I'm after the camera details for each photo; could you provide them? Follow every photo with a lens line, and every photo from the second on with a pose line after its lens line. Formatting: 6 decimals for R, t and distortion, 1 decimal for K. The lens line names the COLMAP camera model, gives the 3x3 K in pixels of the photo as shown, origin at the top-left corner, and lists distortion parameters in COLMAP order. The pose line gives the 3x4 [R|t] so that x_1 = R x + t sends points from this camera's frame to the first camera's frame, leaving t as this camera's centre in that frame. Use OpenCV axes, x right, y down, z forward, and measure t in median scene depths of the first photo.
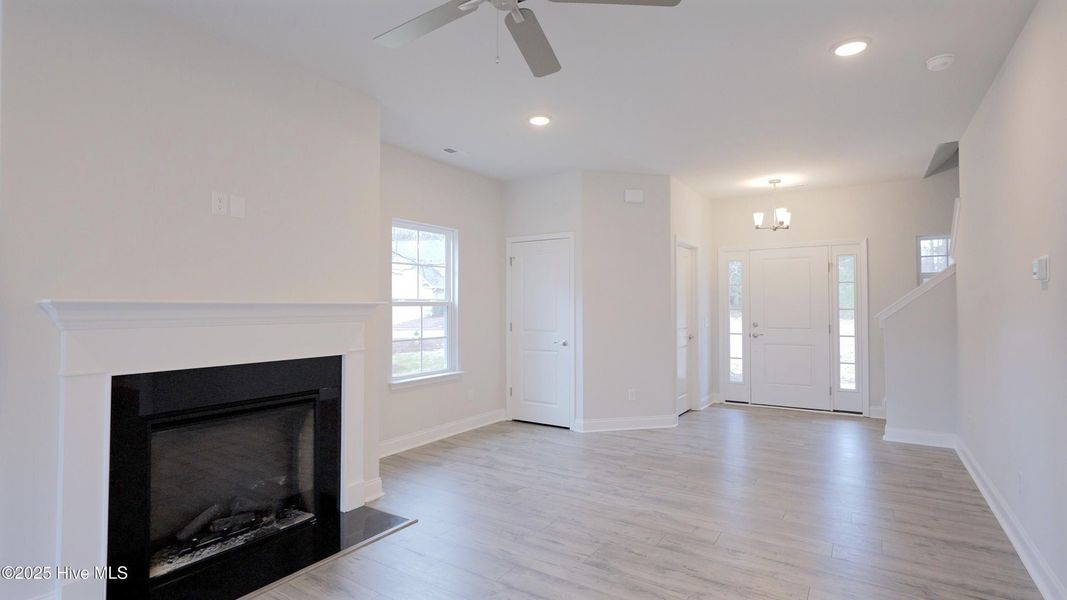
lens RADIAL K [[512.9, 0, 533.5], [0, 512.9, 300.0], [0, 0, 1]] dist [-0.015685, 0.008846]
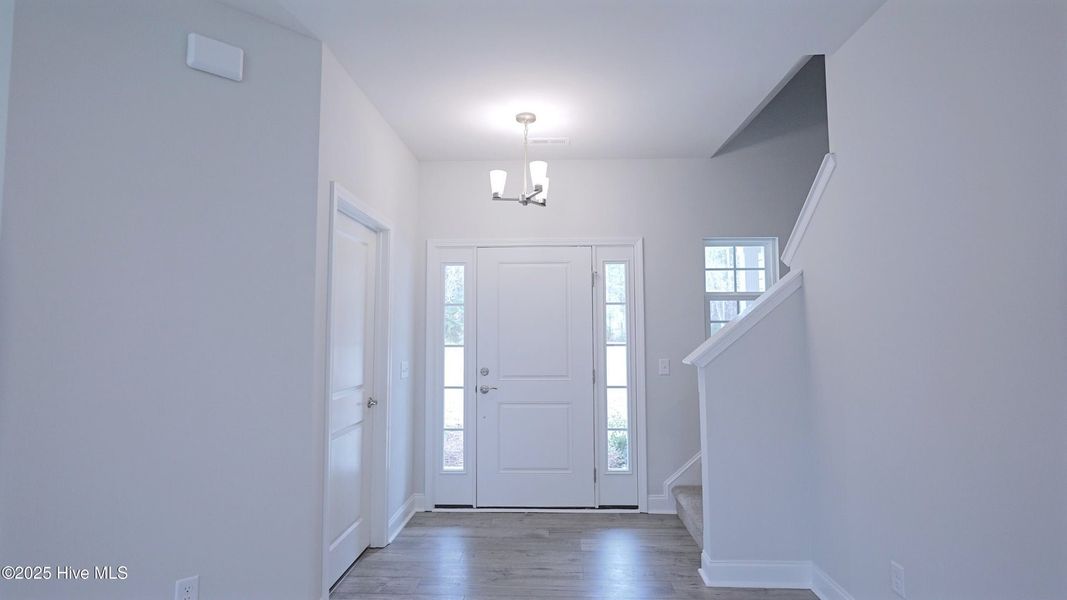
lens RADIAL K [[512.9, 0, 533.5], [0, 512.9, 300.0], [0, 0, 1]] dist [-0.015685, 0.008846]
pose [[0.856859, 0.036241, 0.514275, 0.185091], [-0.006779, 0.998232, -0.059050, 0.000131], [-0.515506, 0.047111, 0.855590, 0.490684]]
